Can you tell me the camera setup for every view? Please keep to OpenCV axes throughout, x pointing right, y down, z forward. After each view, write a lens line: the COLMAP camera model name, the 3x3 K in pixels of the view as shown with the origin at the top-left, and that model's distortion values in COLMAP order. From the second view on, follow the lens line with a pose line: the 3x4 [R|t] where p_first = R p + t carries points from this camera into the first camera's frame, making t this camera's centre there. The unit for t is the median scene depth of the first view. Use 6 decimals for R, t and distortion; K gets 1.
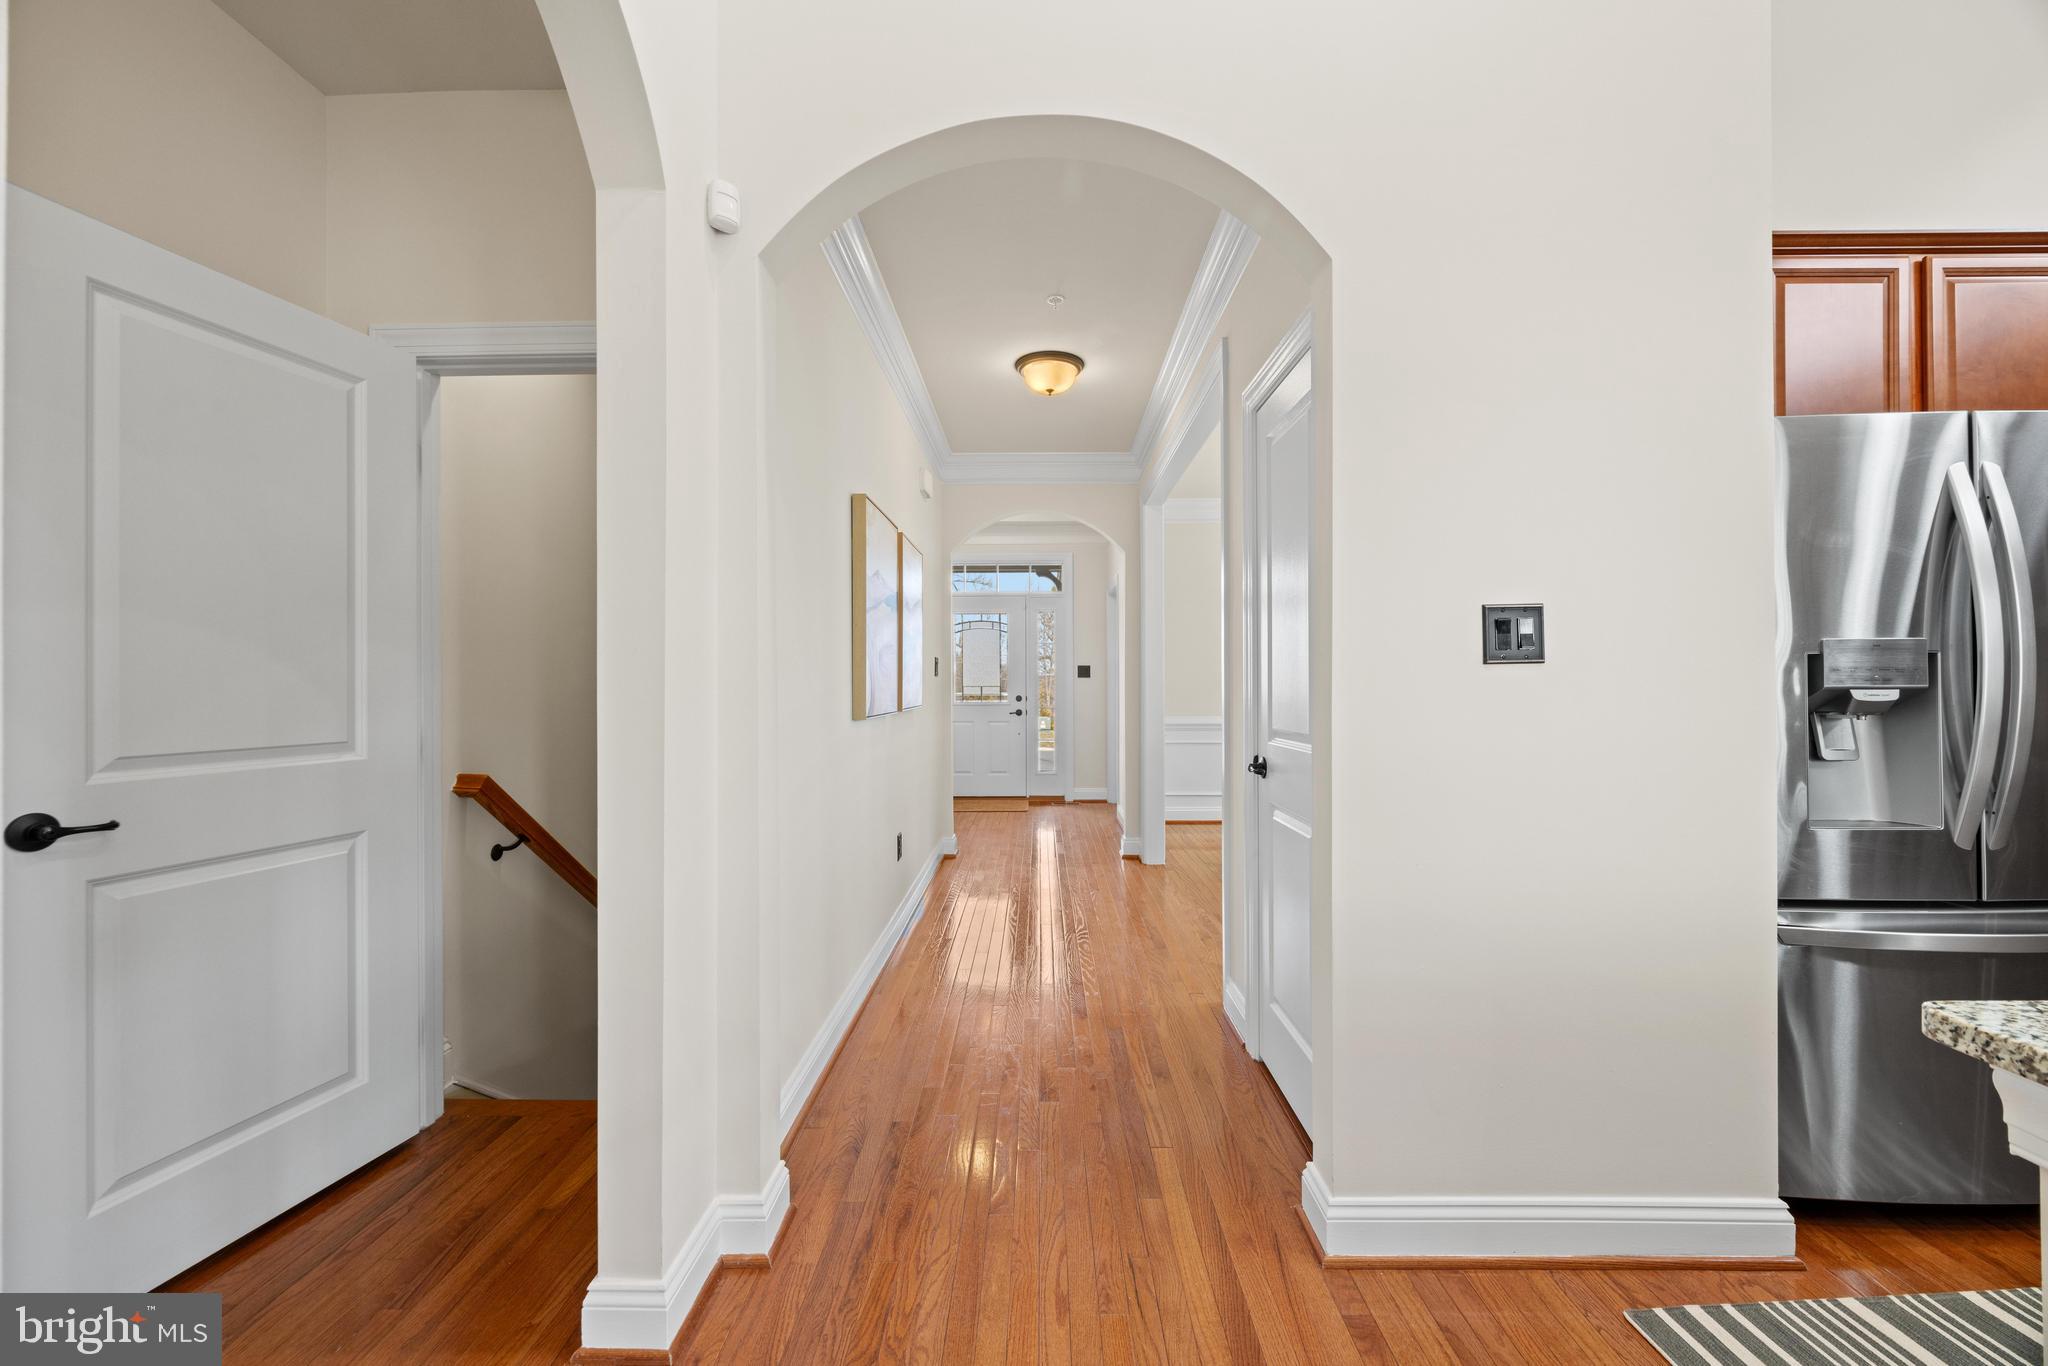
lens RADIAL K [[775.5, 0, 1024.0], [0, 775.5, 683.0], [0, 0, 1]] dist [0.001424, 0.000422]
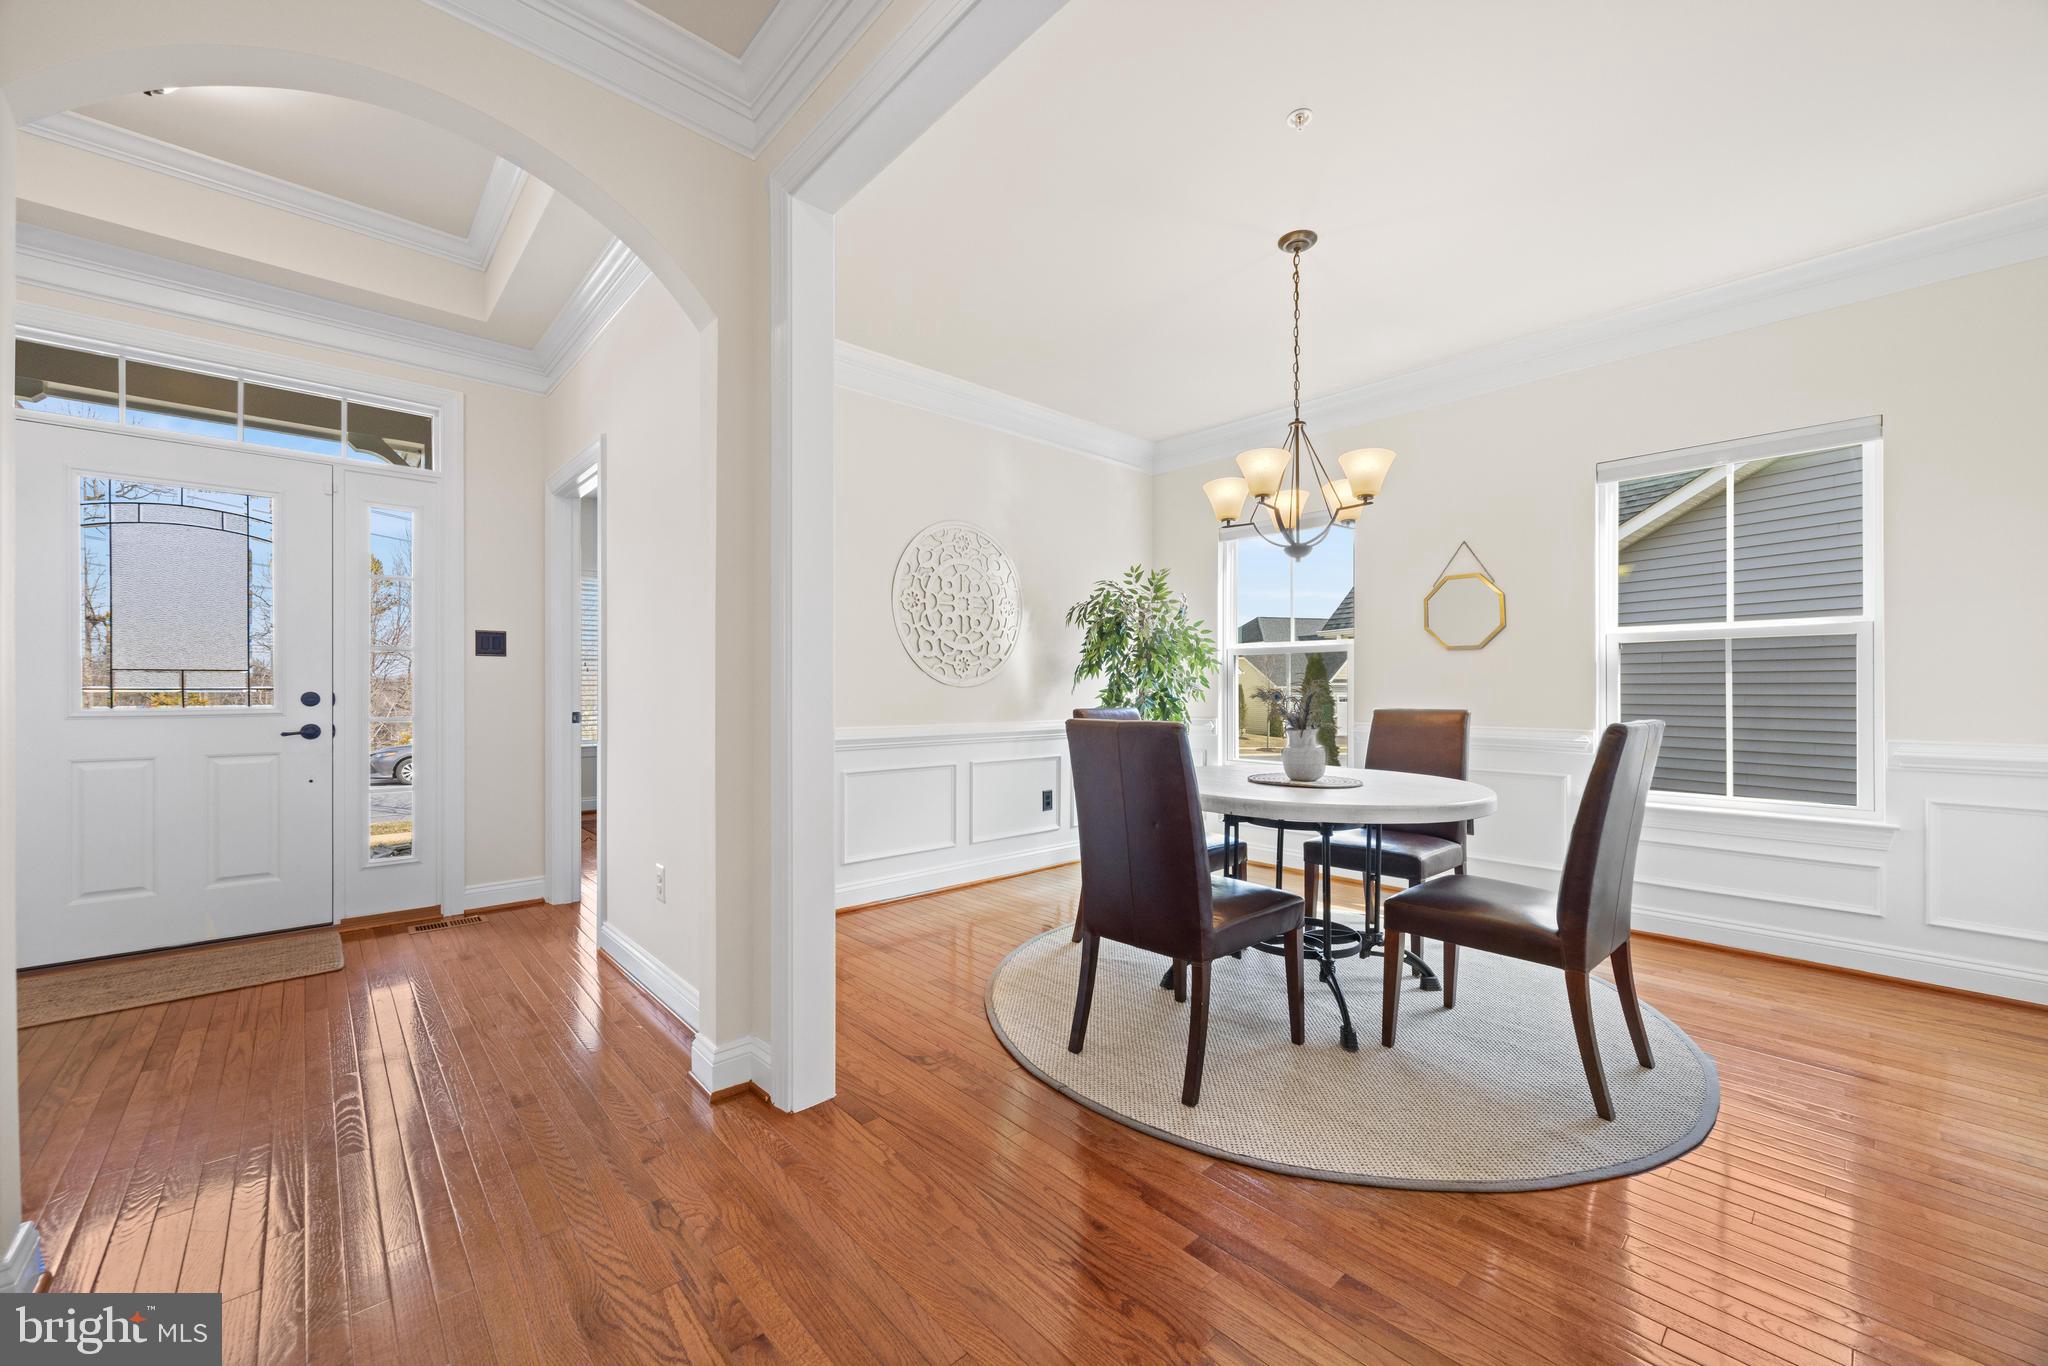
lens RADIAL K [[775.5, 0, 1024.0], [0, 775.5, 683.0], [0, 0, 1]] dist [0.001424, 0.000422]
pose [[0.720227, 0.005274, 0.693718, -0.027968], [-0.001741, 0.999982, -0.005795, 0.018143], [-0.693736, 0.002966, 0.720223, 0.590566]]
